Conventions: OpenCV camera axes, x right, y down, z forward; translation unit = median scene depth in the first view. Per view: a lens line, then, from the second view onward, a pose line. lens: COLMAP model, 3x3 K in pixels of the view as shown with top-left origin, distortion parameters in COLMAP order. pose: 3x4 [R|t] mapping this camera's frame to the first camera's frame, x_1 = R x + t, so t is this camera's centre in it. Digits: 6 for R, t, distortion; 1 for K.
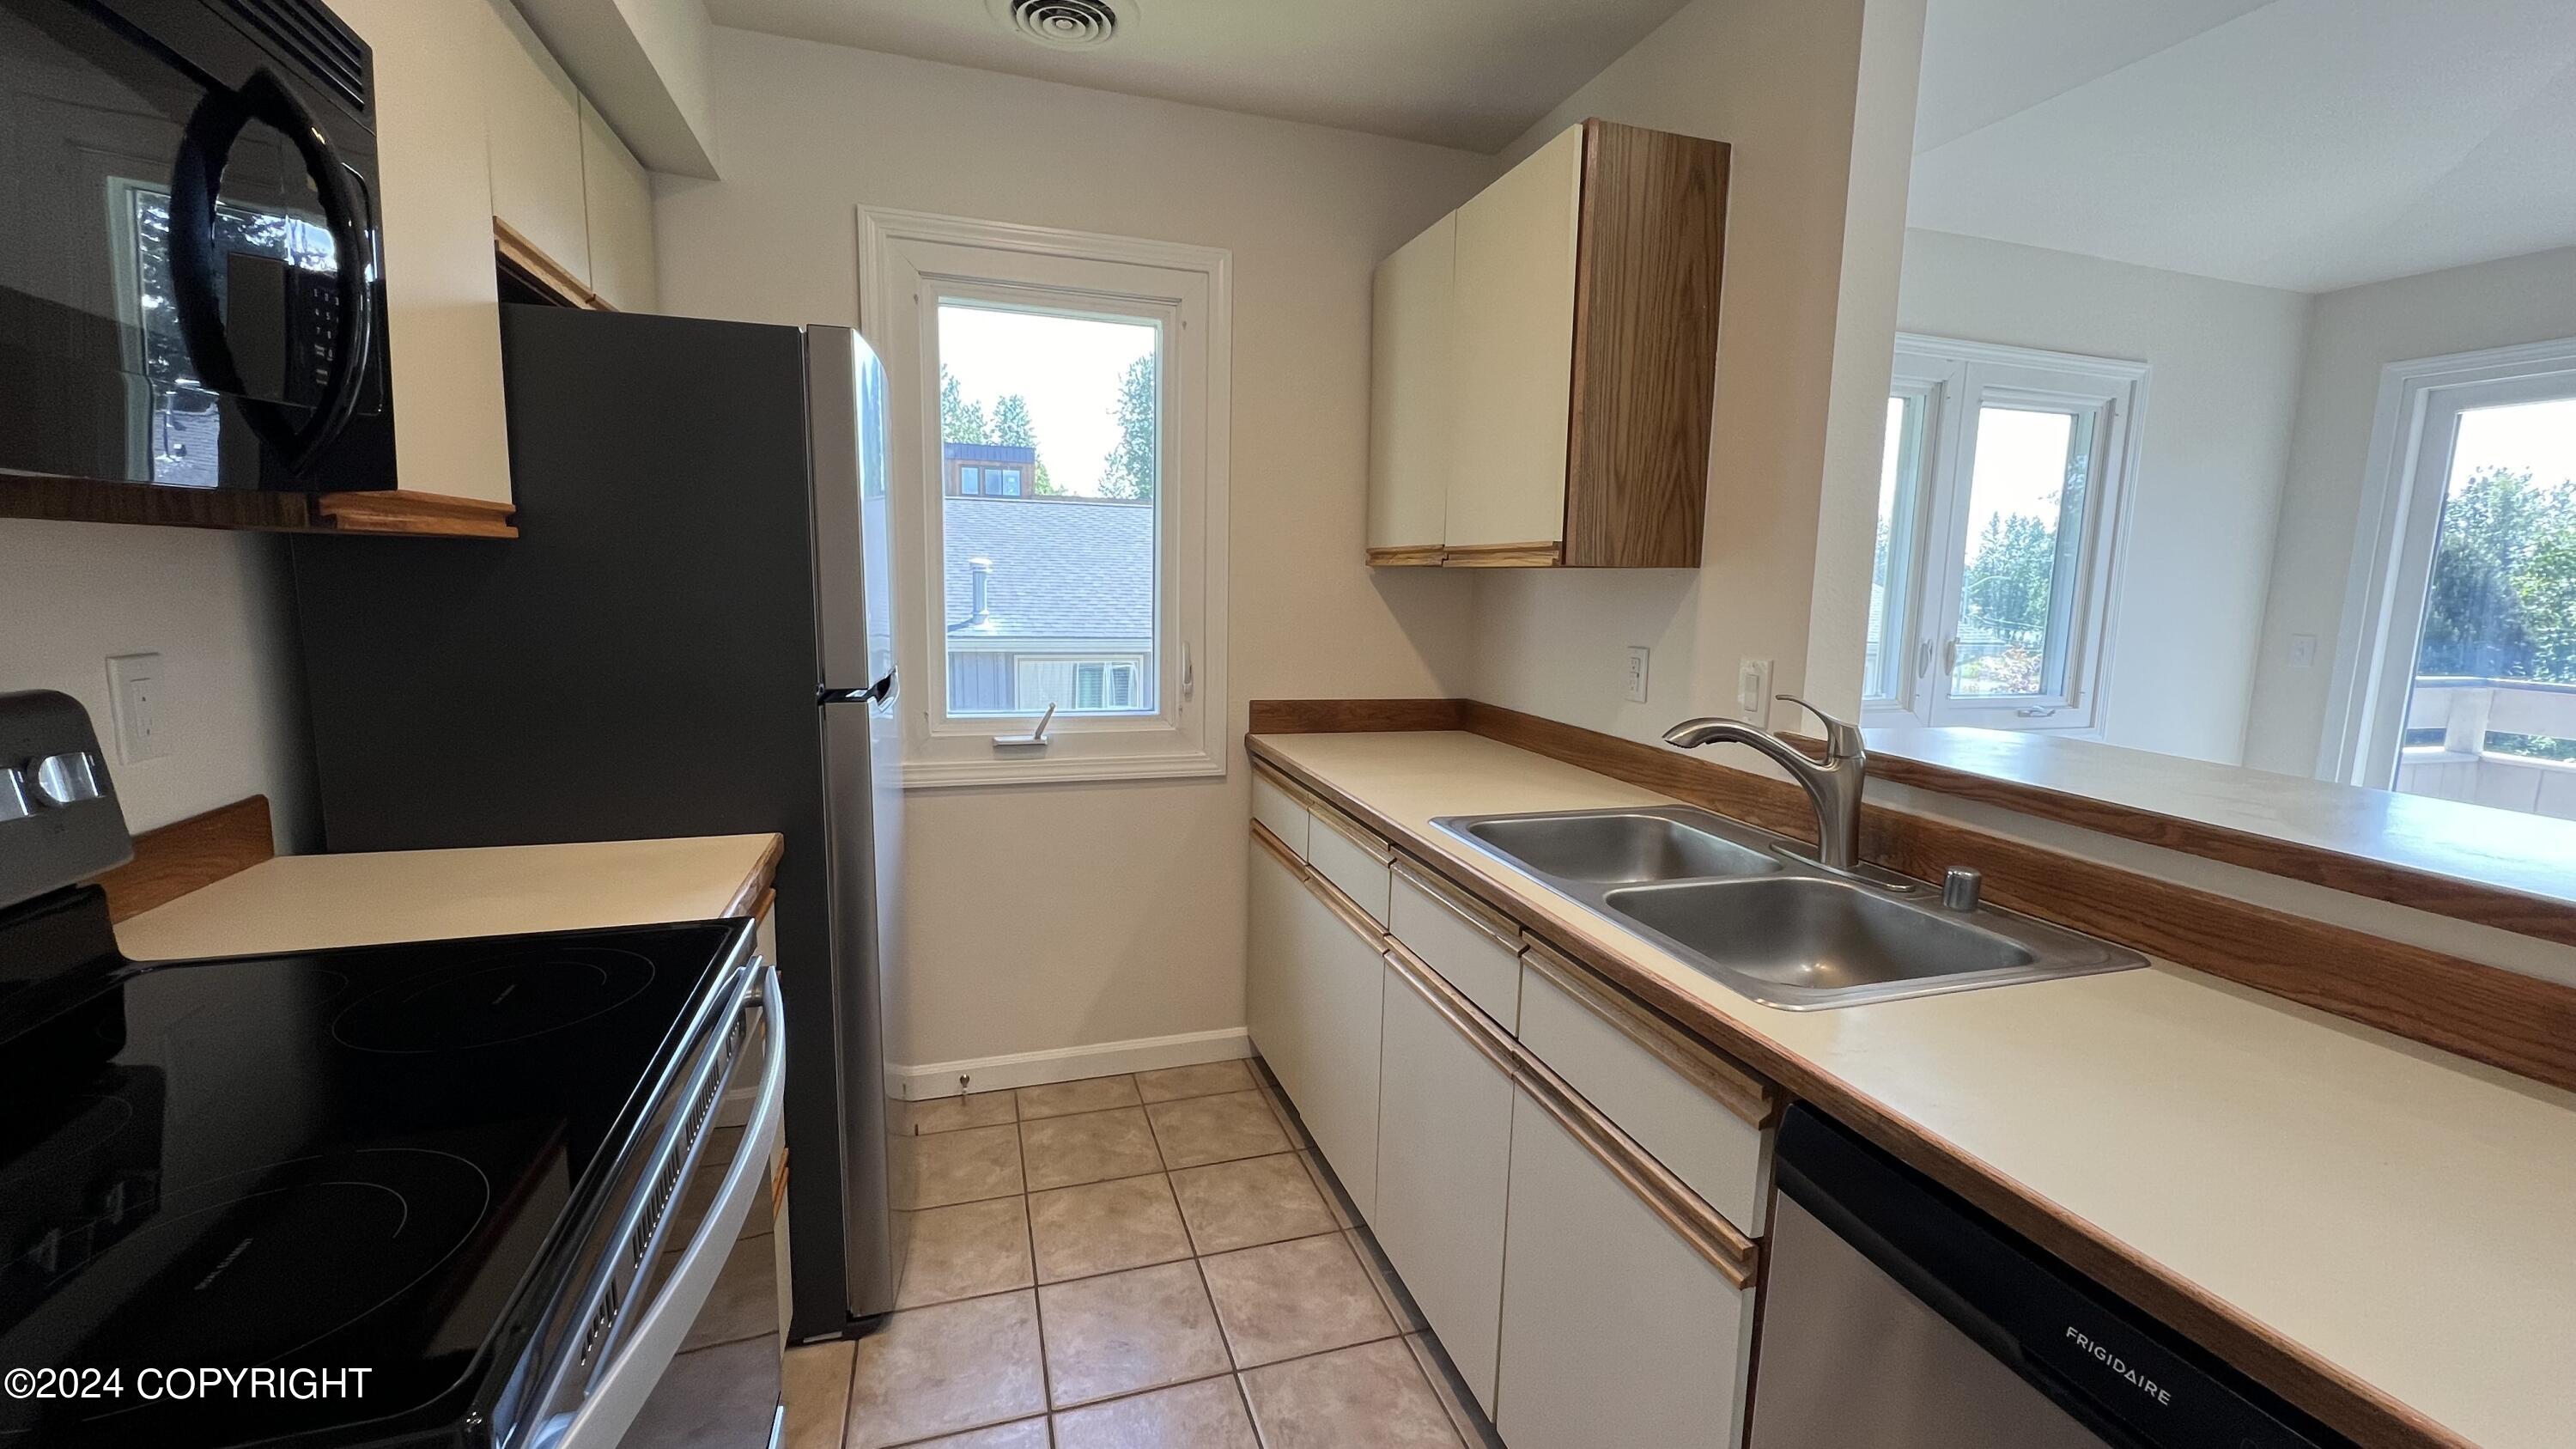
lens RADIAL K [[1034.7, 0, 1289.0], [0, 1034.7, 720.9], [0, 0, 1]] dist [0.001113, -0.000401]
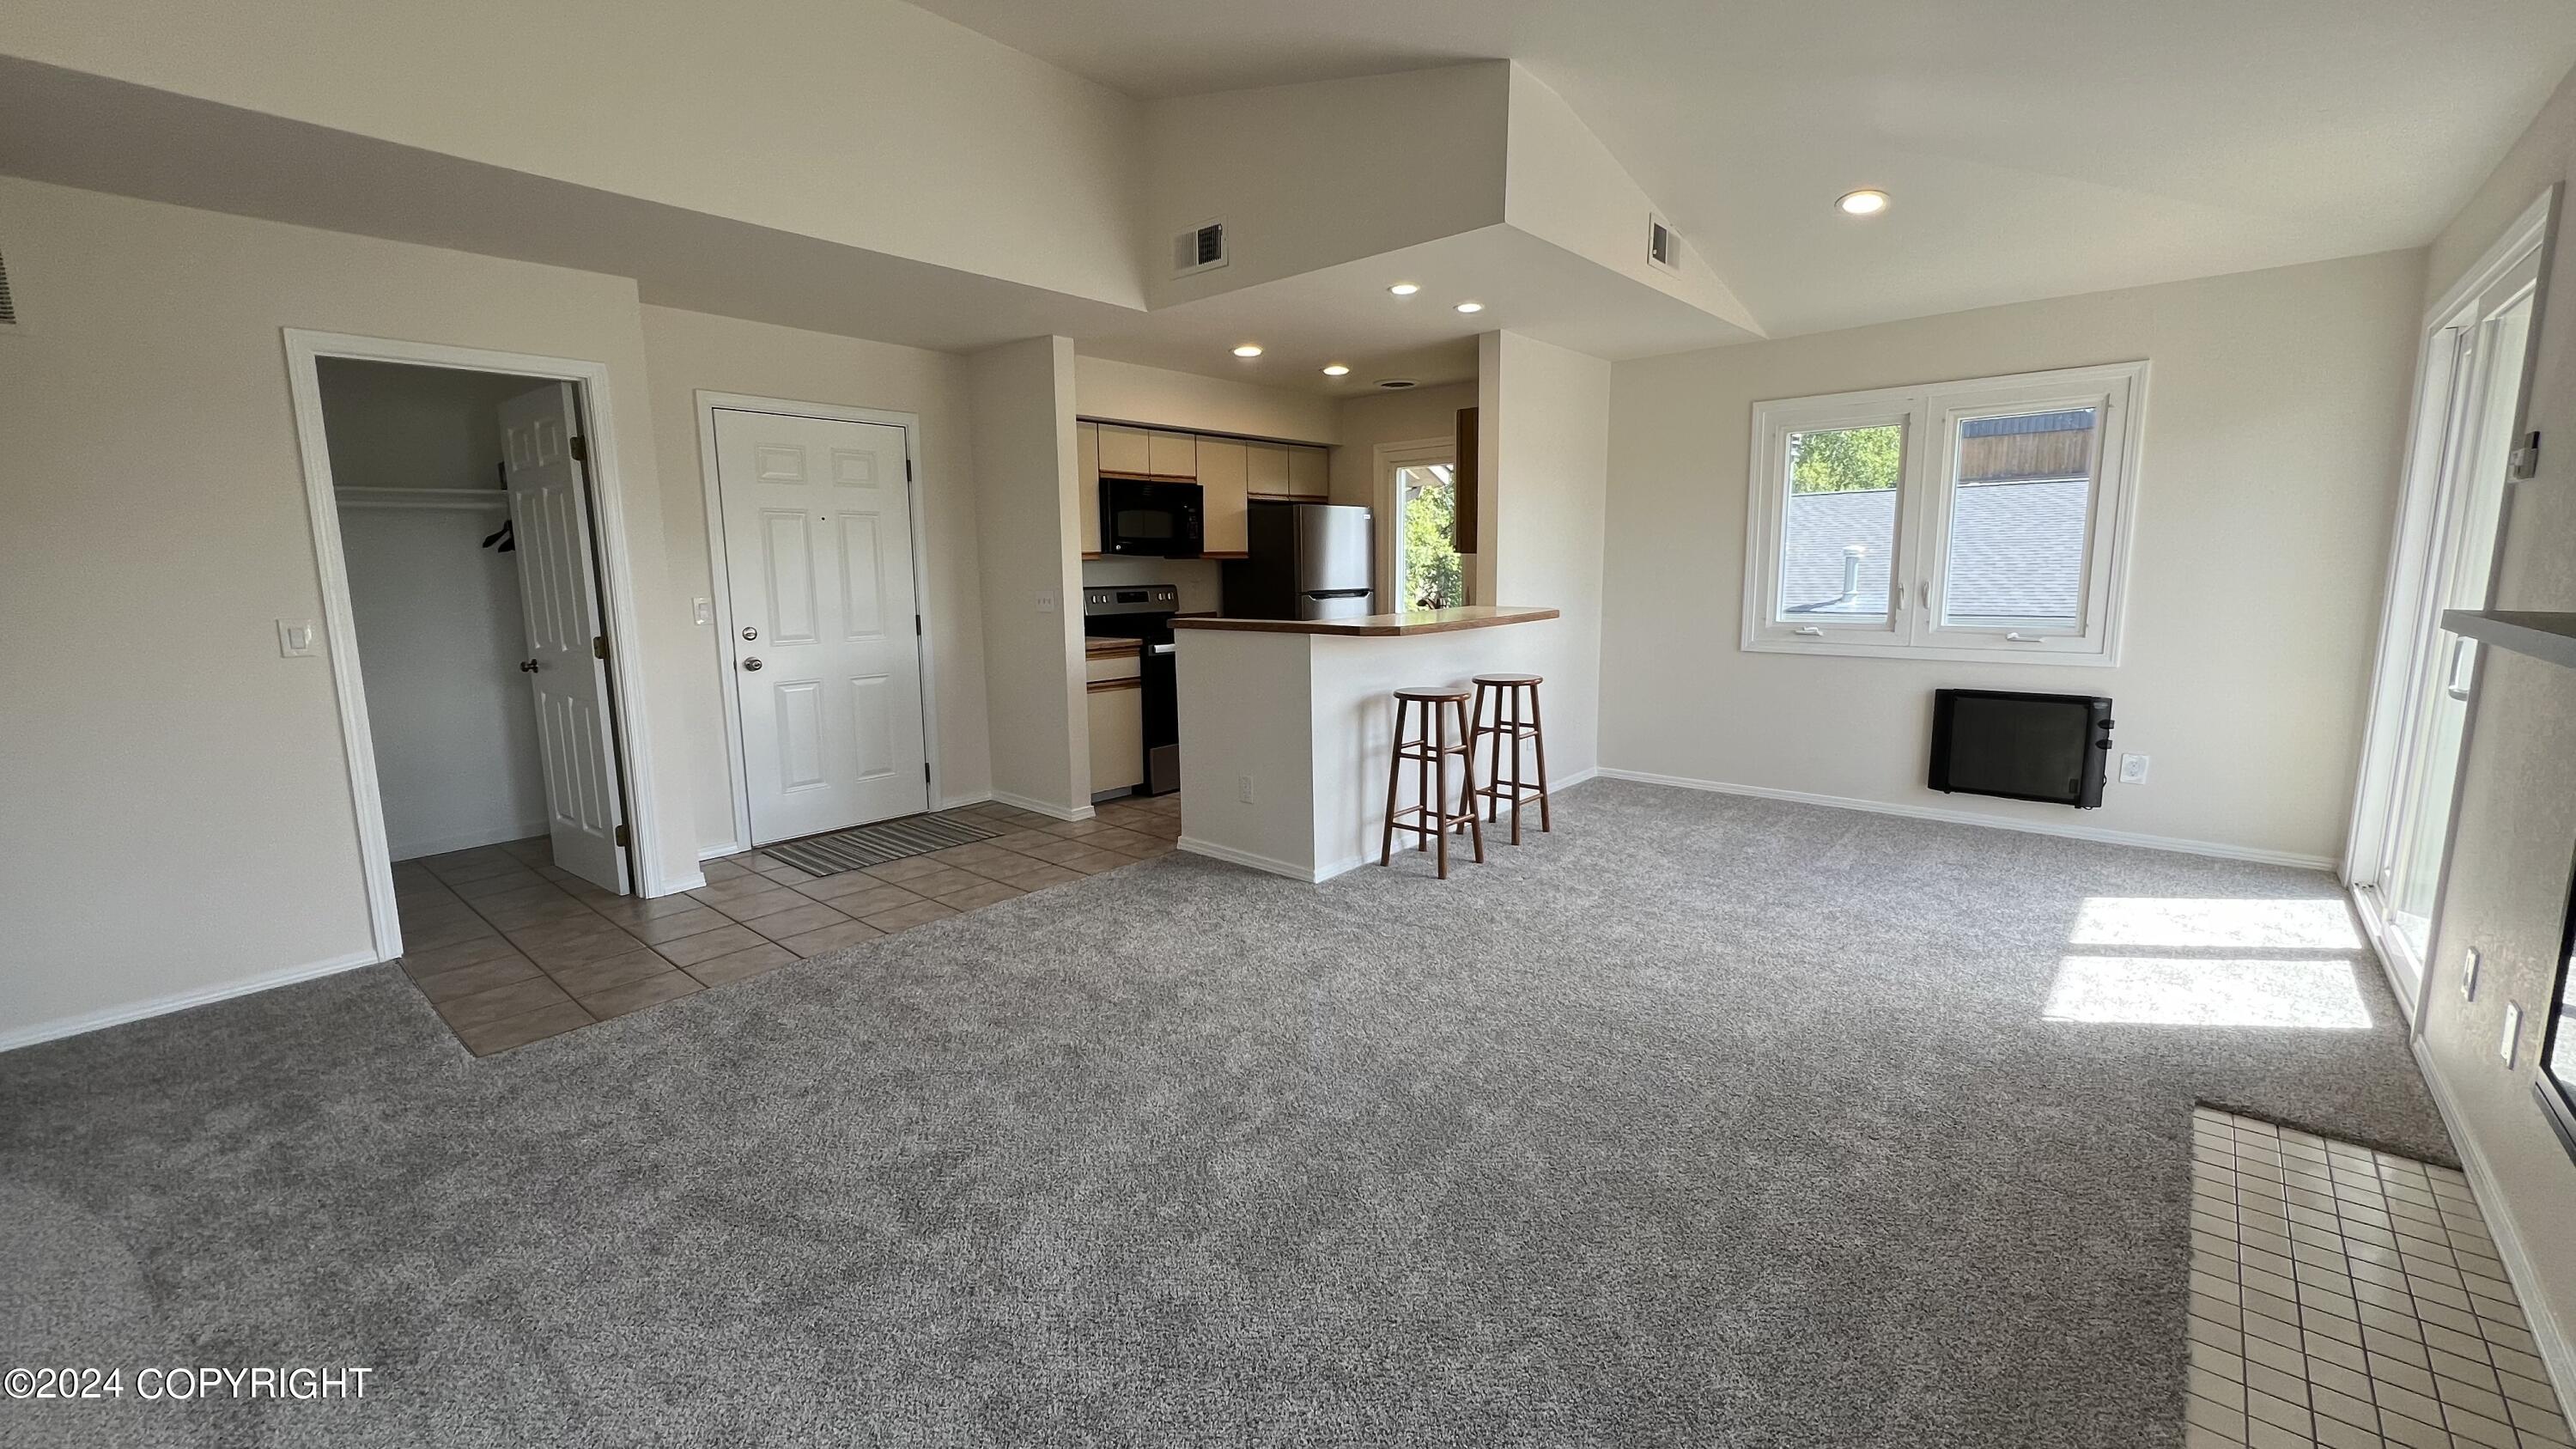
lens RADIAL K [[1029.1, 0, 1293.8], [0, 1029.1, 721.7], [0, 0, 1]] dist [-0.001126, -0.000153]
pose [[0.515469, 0.097705, -0.851320, 2.535762], [-0.091376, 0.994081, 0.058761, 0.198016], [0.852022, 0.047501, 0.521346, -0.912272]]
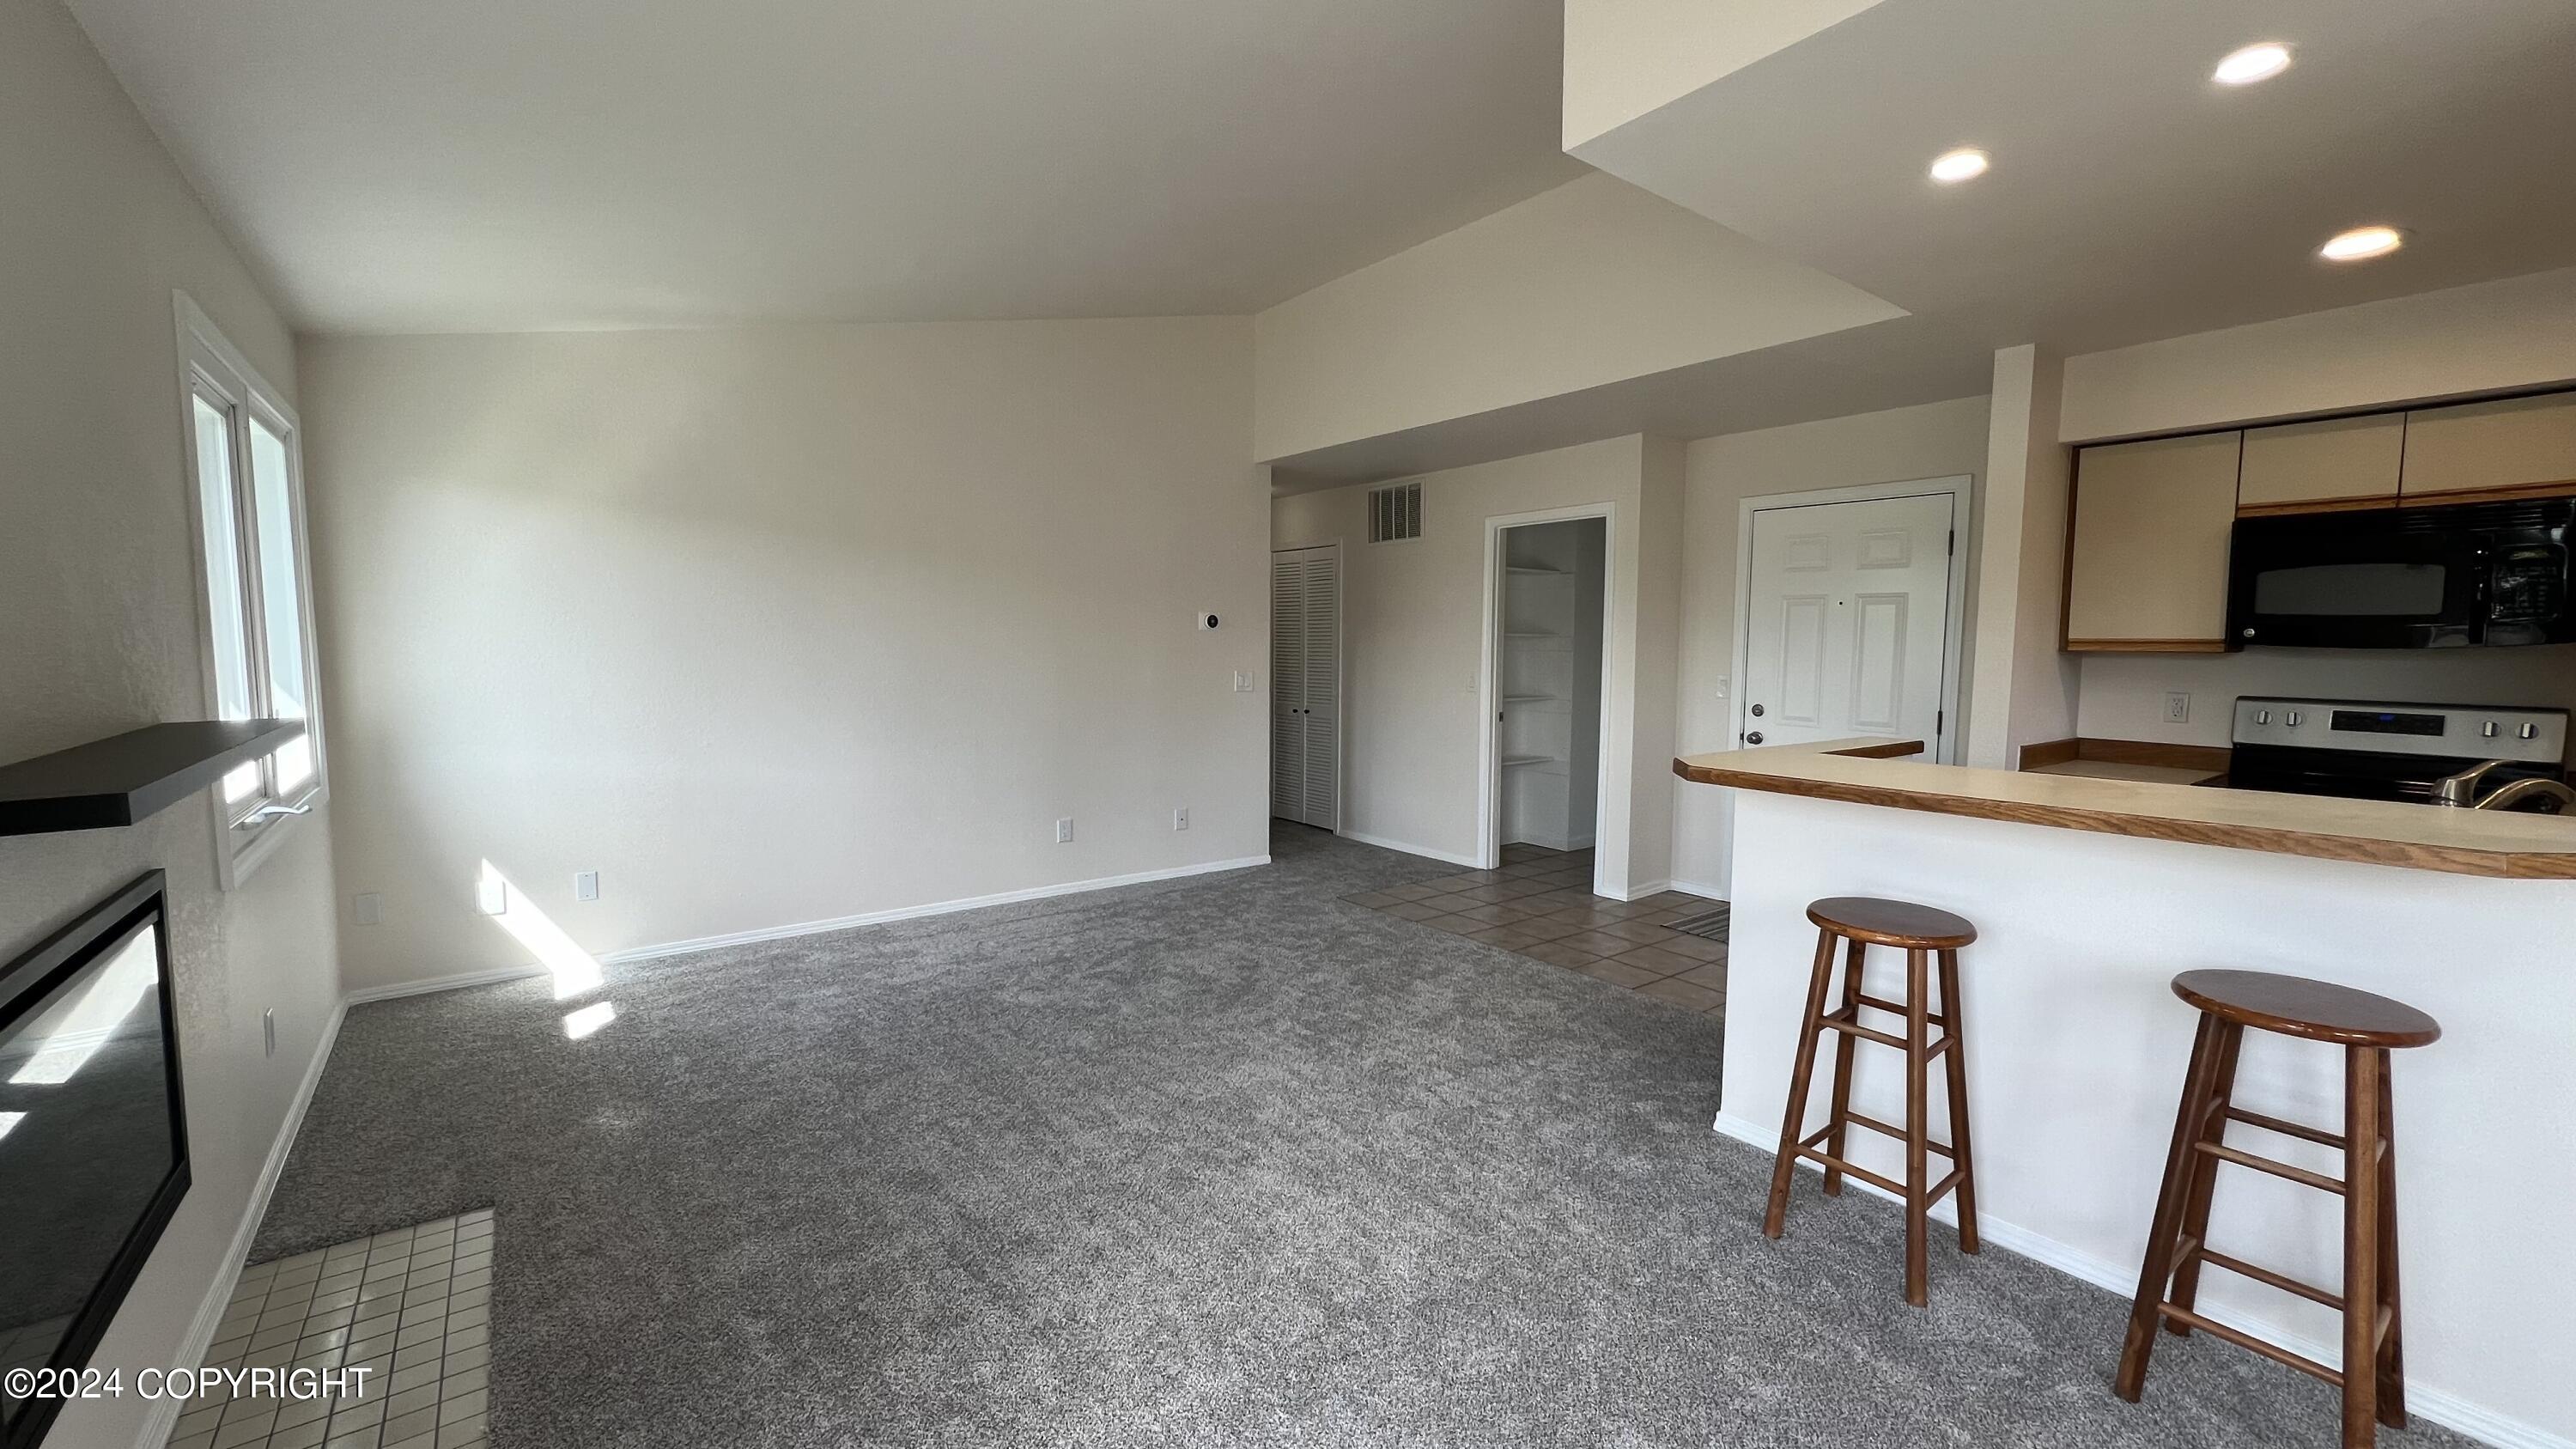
lens RADIAL K [[1029.1, 0, 1293.8], [0, 1029.1, 721.7], [0, 0, 1]] dist [-0.001126, -0.000153]
pose [[-0.937415, -0.008806, -0.348104, 1.831539], [-0.082579, 0.976785, 0.197666, -0.149773], [0.338282, 0.214041, -0.916380, 1.313428]]
